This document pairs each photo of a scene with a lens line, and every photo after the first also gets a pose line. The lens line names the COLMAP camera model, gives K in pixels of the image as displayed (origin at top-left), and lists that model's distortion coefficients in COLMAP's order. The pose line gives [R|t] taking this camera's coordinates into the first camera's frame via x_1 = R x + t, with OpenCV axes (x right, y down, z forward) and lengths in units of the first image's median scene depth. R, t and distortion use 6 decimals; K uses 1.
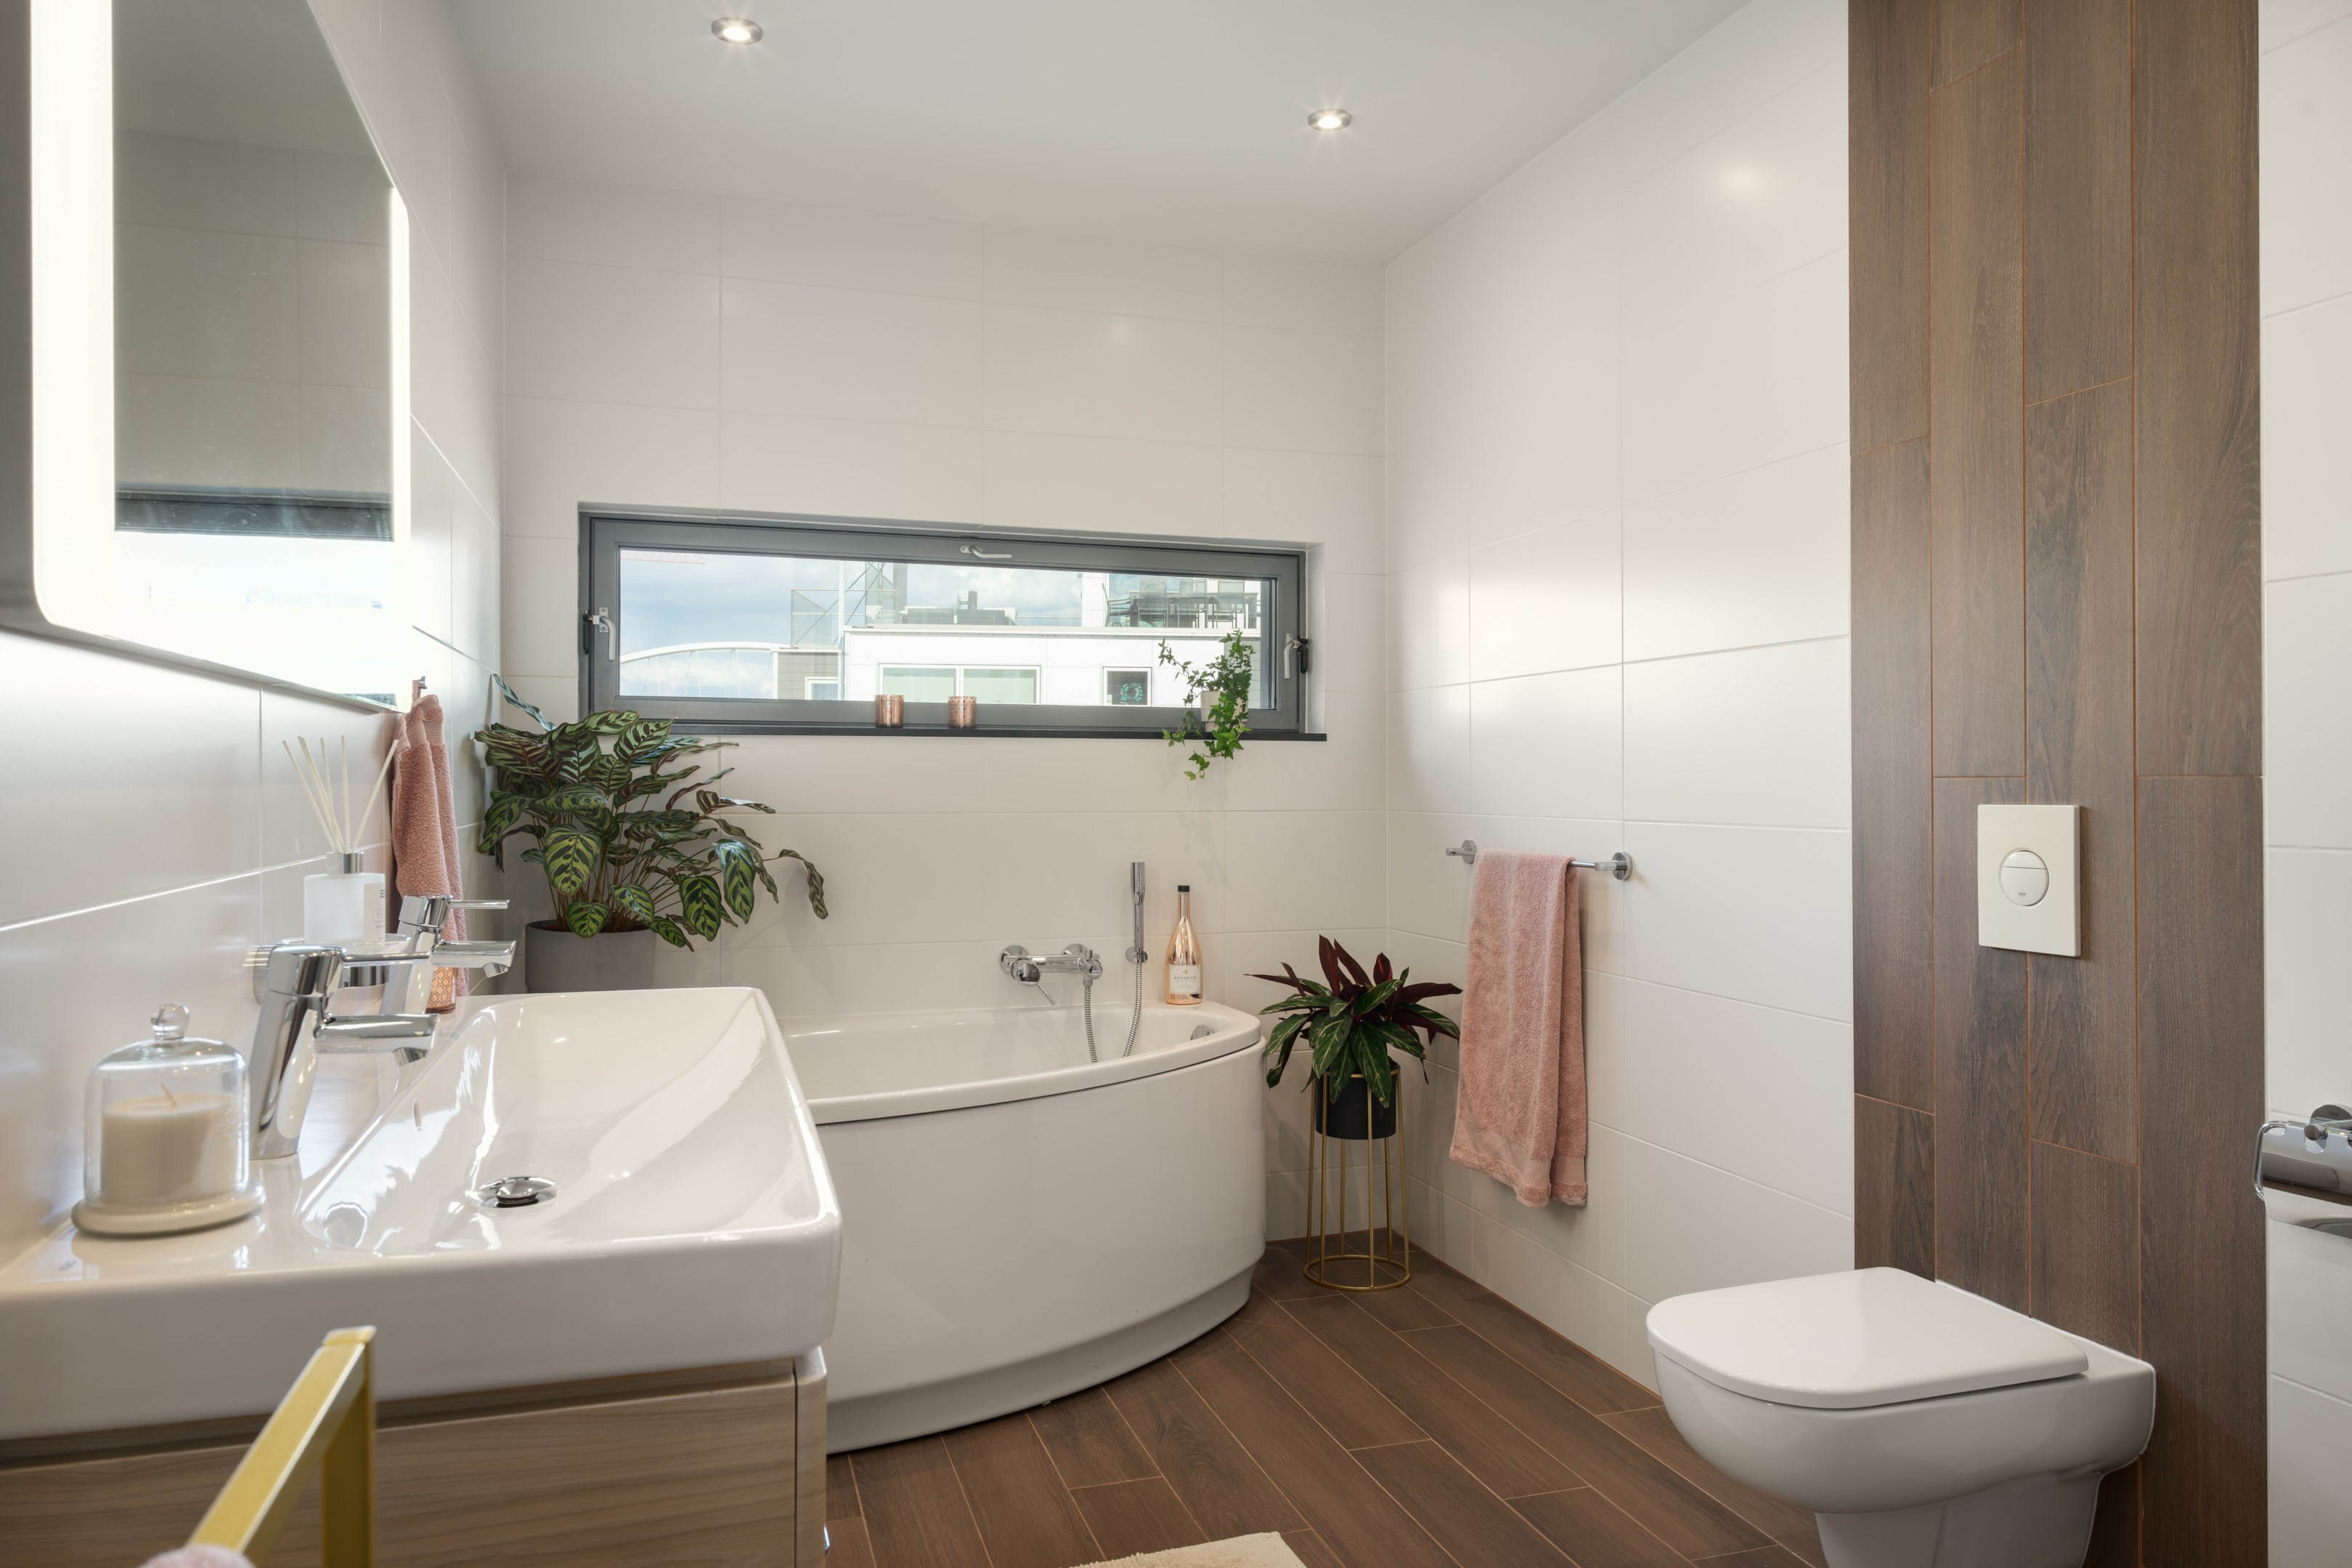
lens RADIAL K [[1540.5, 0, 1176.0], [0, 1540.5, 784.0], [0, 0, 1]] dist [-0.009521, 0.004915]
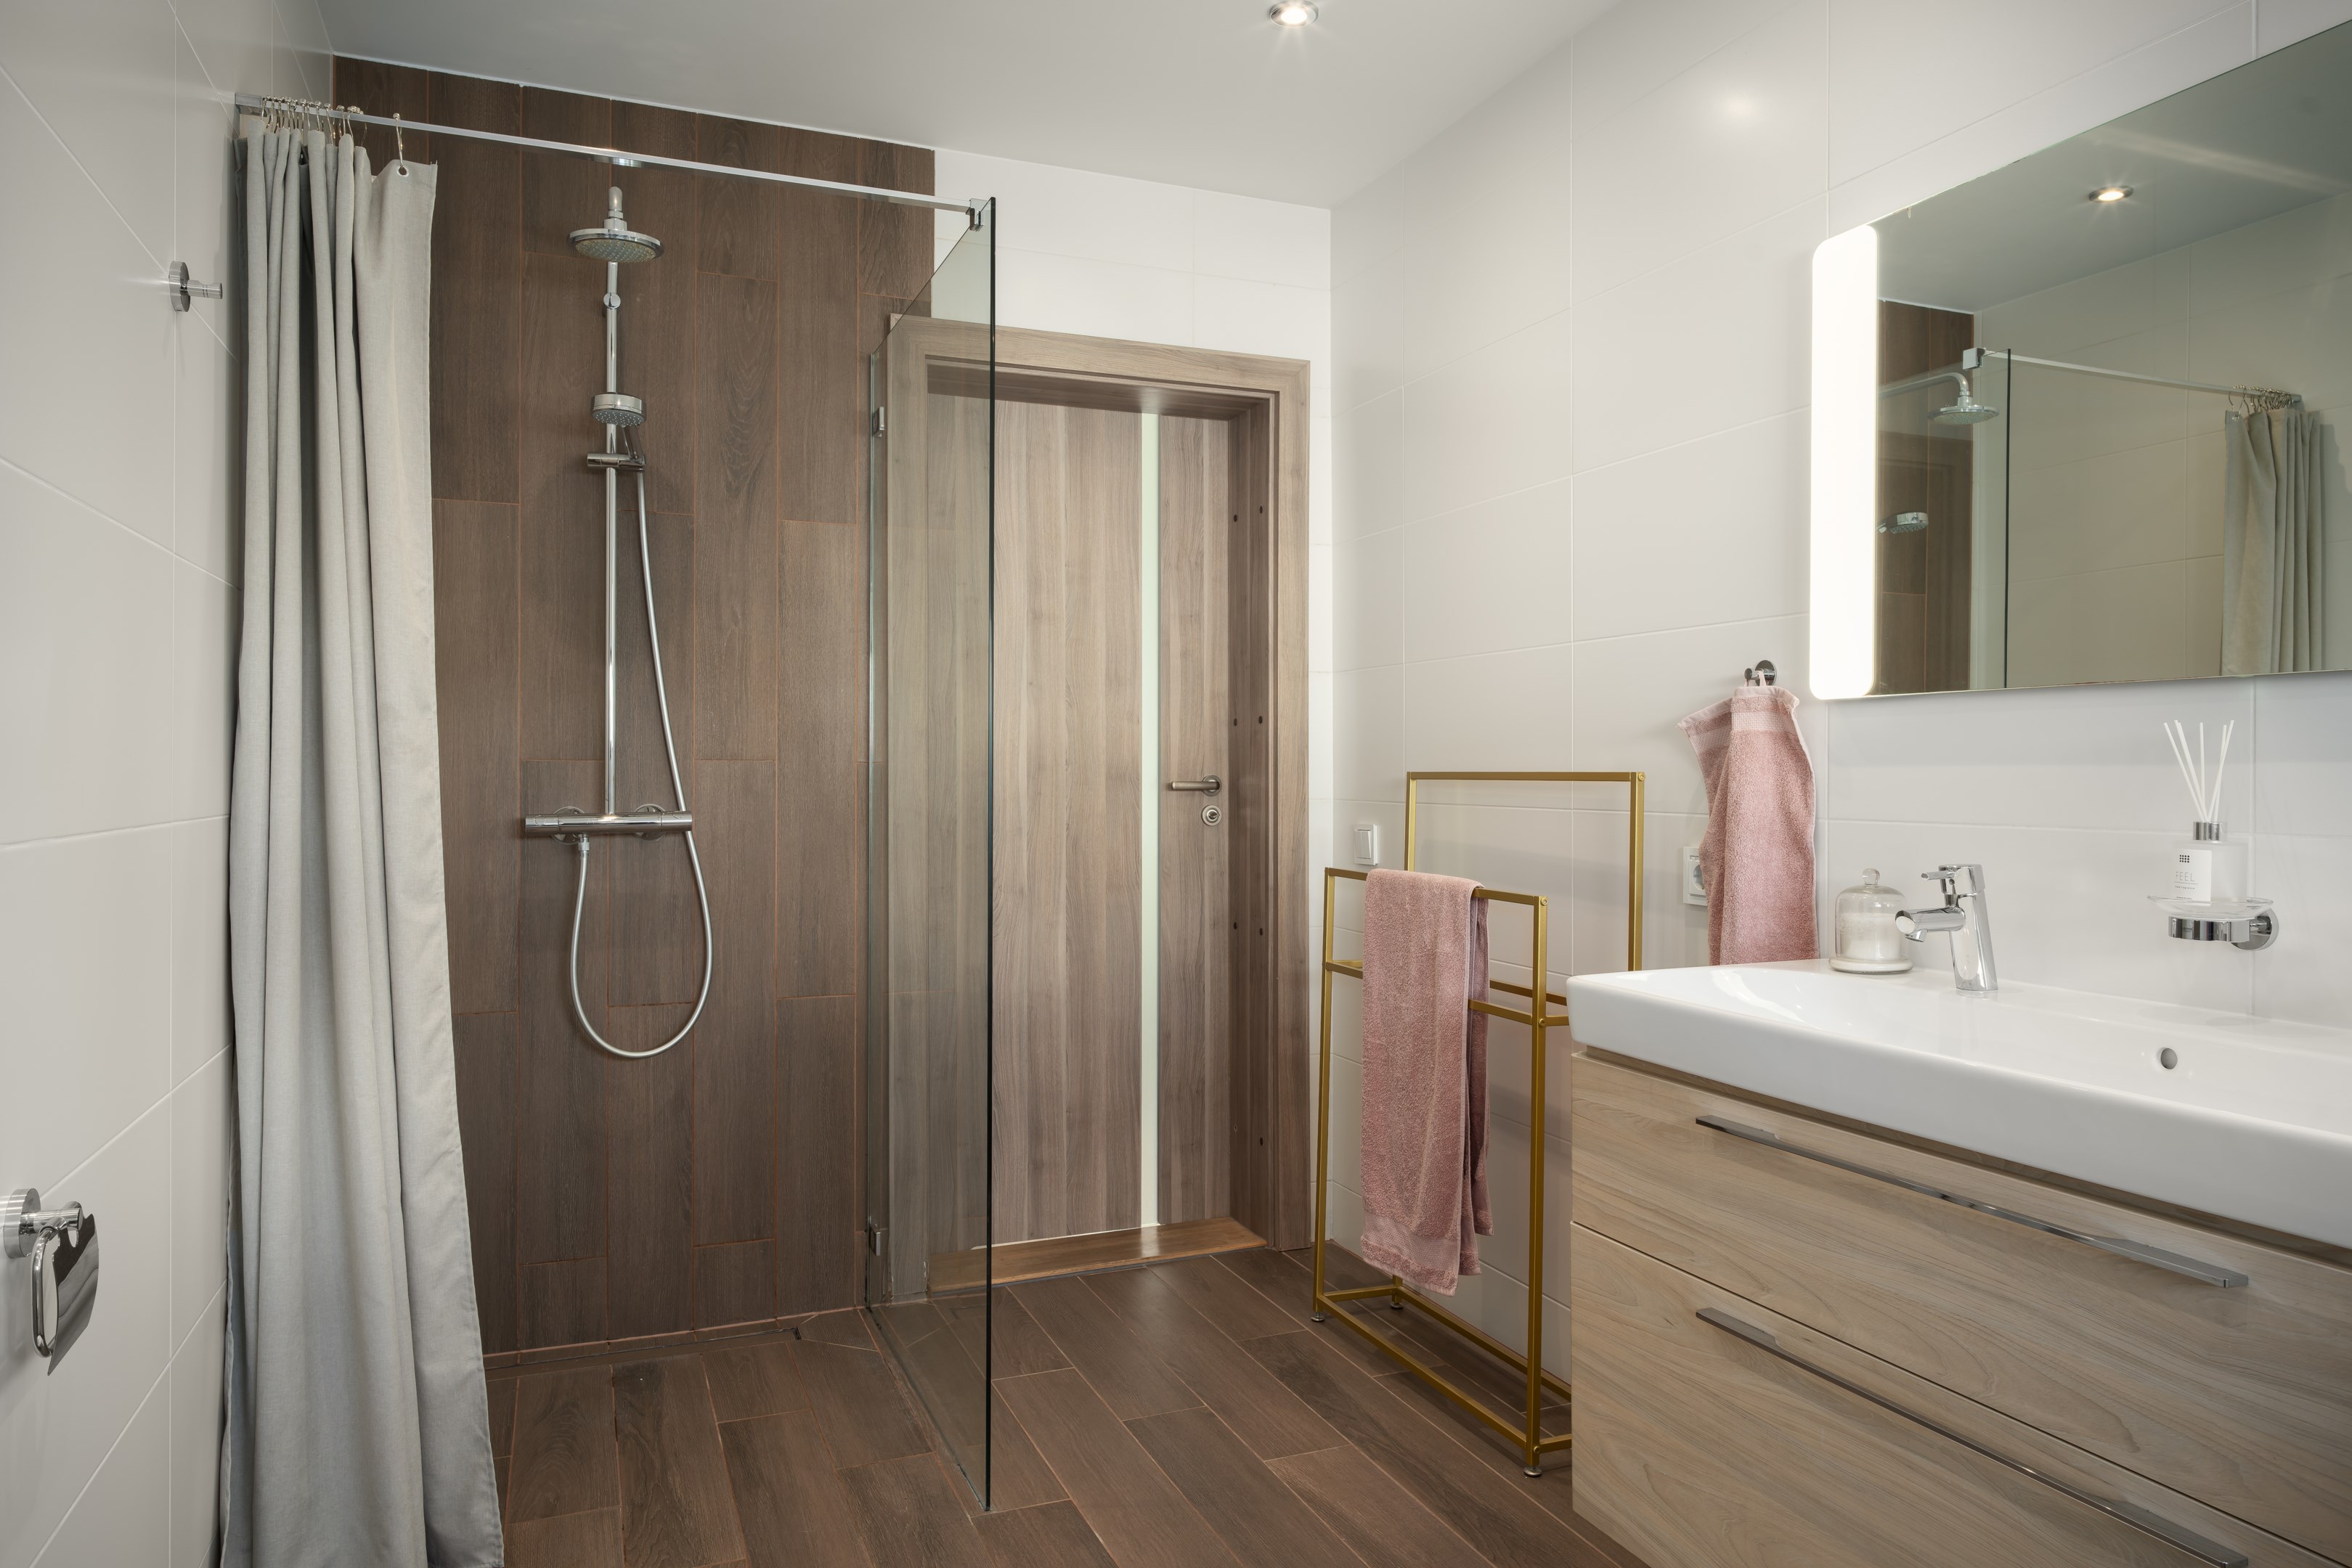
lens RADIAL K [[1526.4, 0, 1176.6], [0, 1526.4, 774.2], [0, 0, 1]] dist [0.000184, 0.001859]
pose [[-0.997527, 0.001083, -0.070270, 0.123818], [0.000498, 0.999965, 0.008339, 0.000050], [0.070276, 0.008284, -0.997493, 0.851018]]
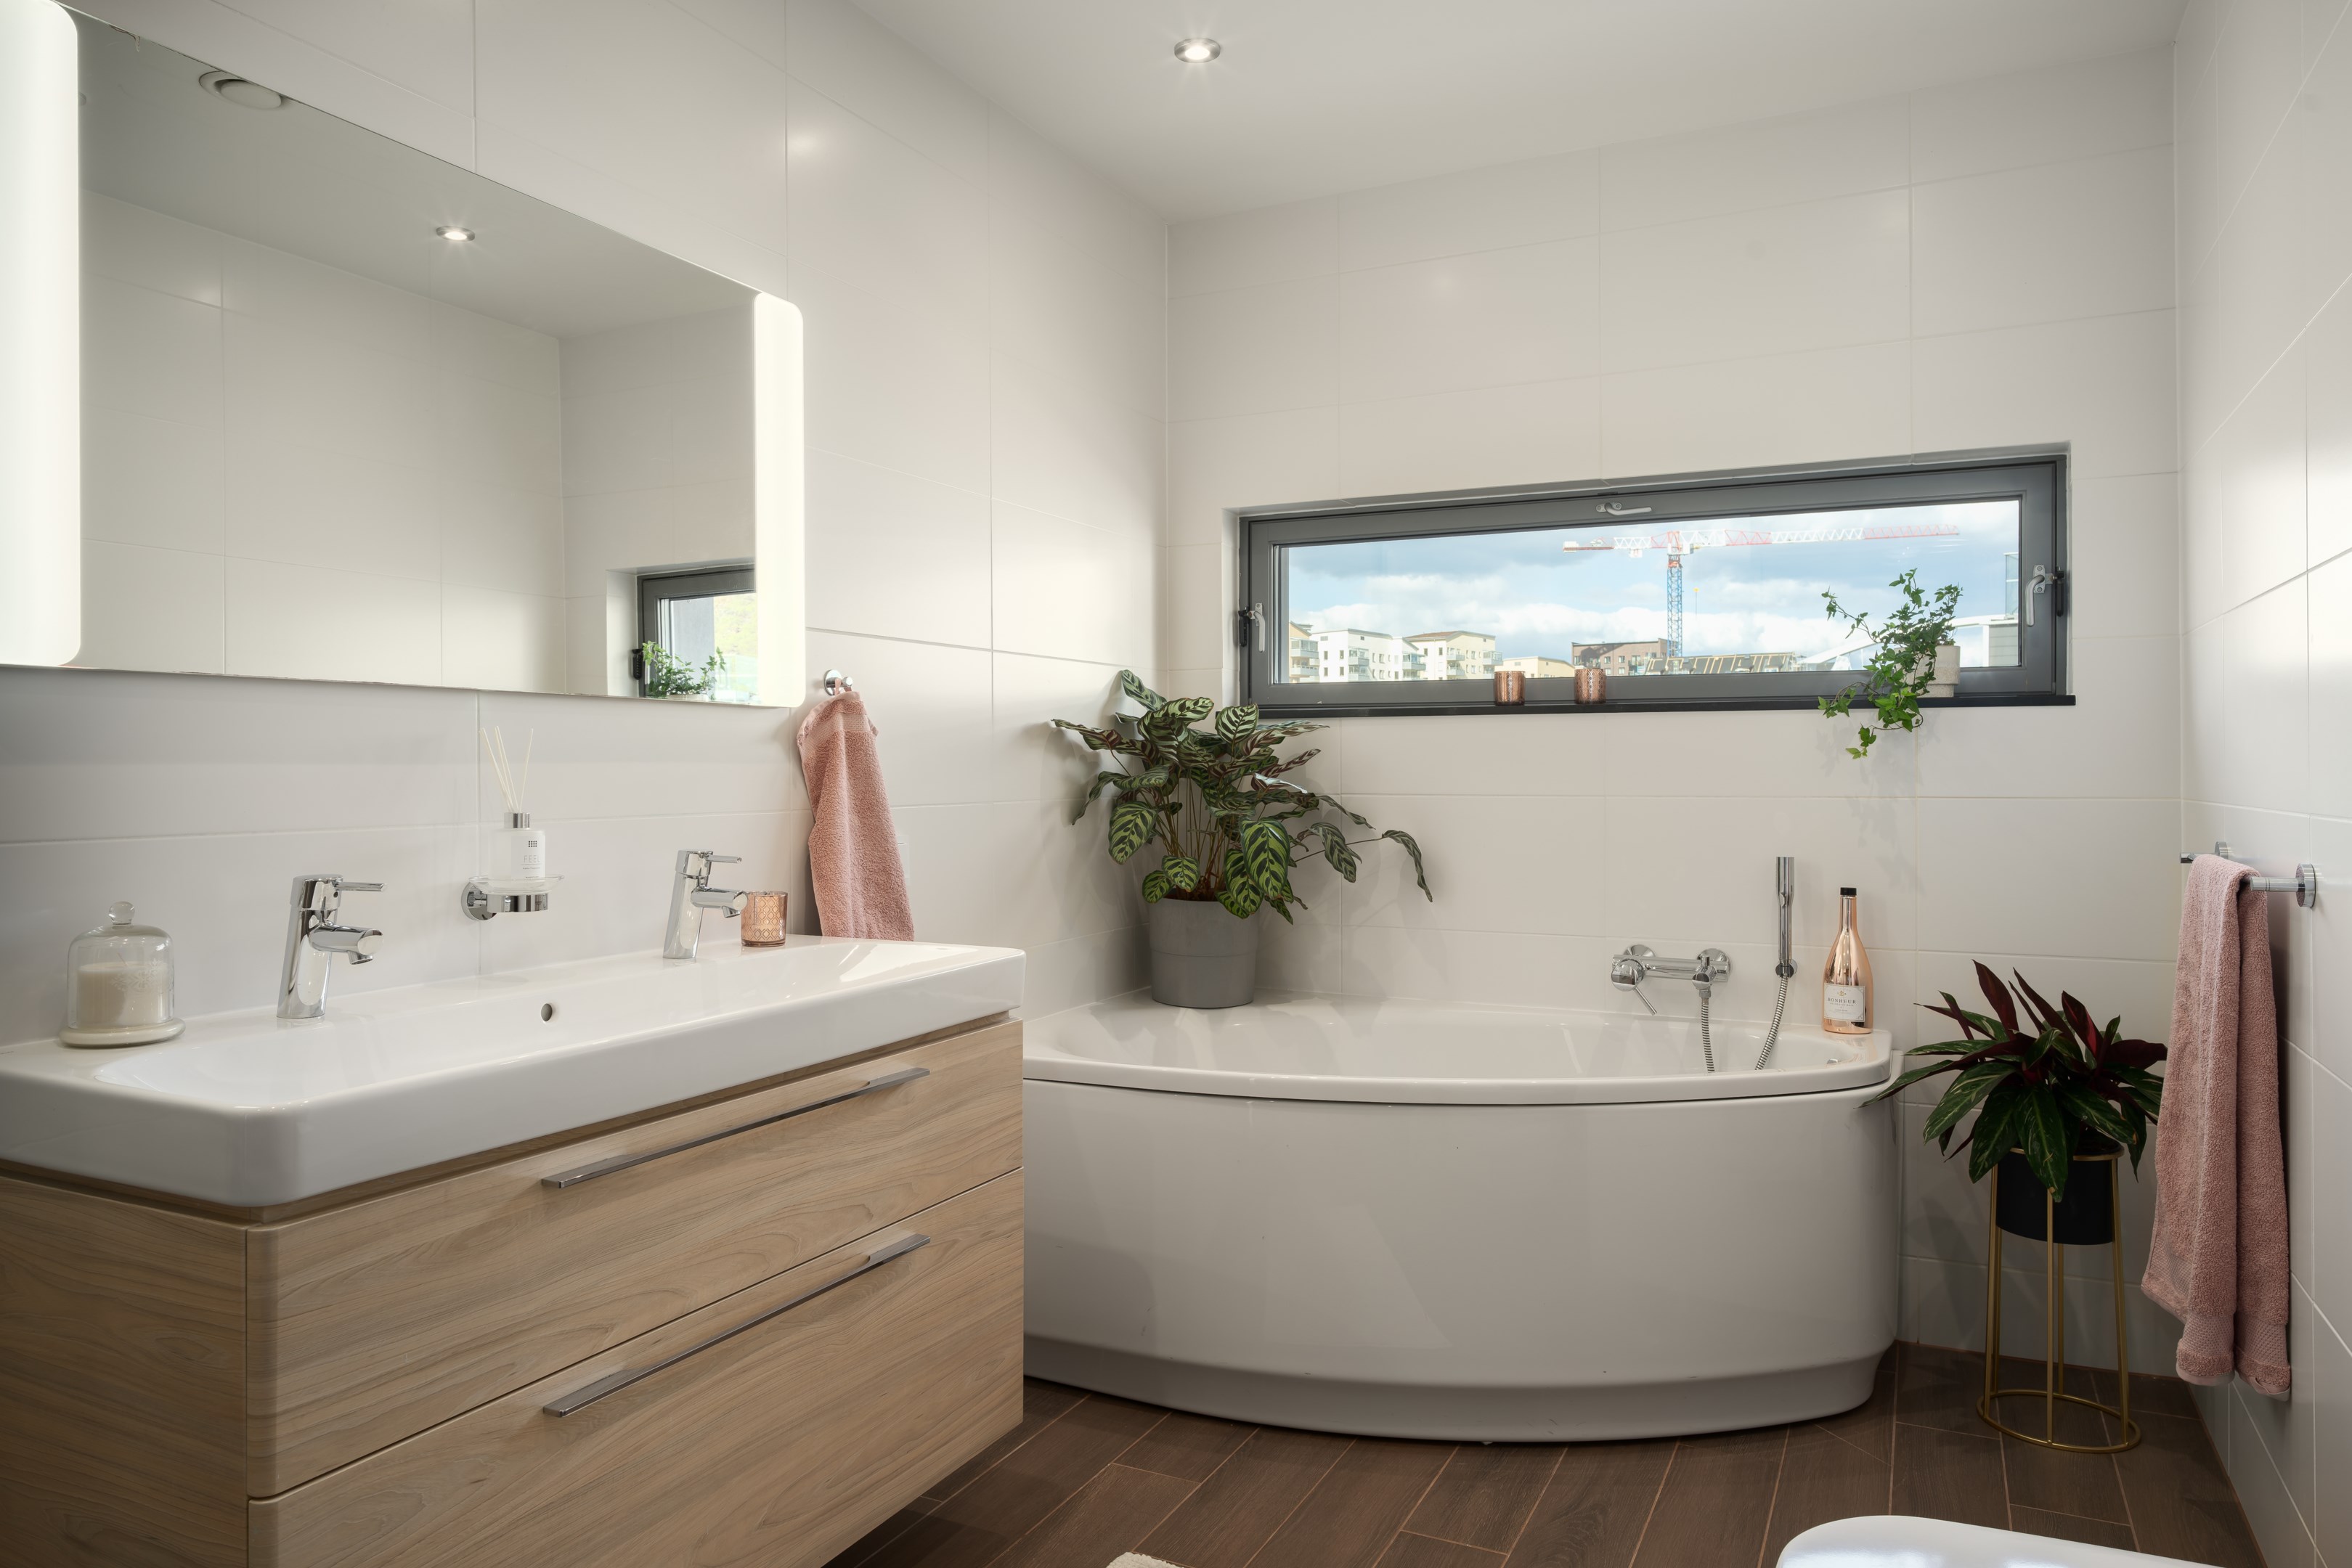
lens RADIAL K [[1540.5, 0, 1176.0], [0, 1540.5, 784.0], [0, 0, 1]] dist [-0.009521, 0.004915]
pose [[0.718849, 0.004231, -0.695153, 0.334596], [0.001309, 0.999971, 0.007440, 0.004608], [0.695165, -0.006258, 0.718823, 0.178102]]
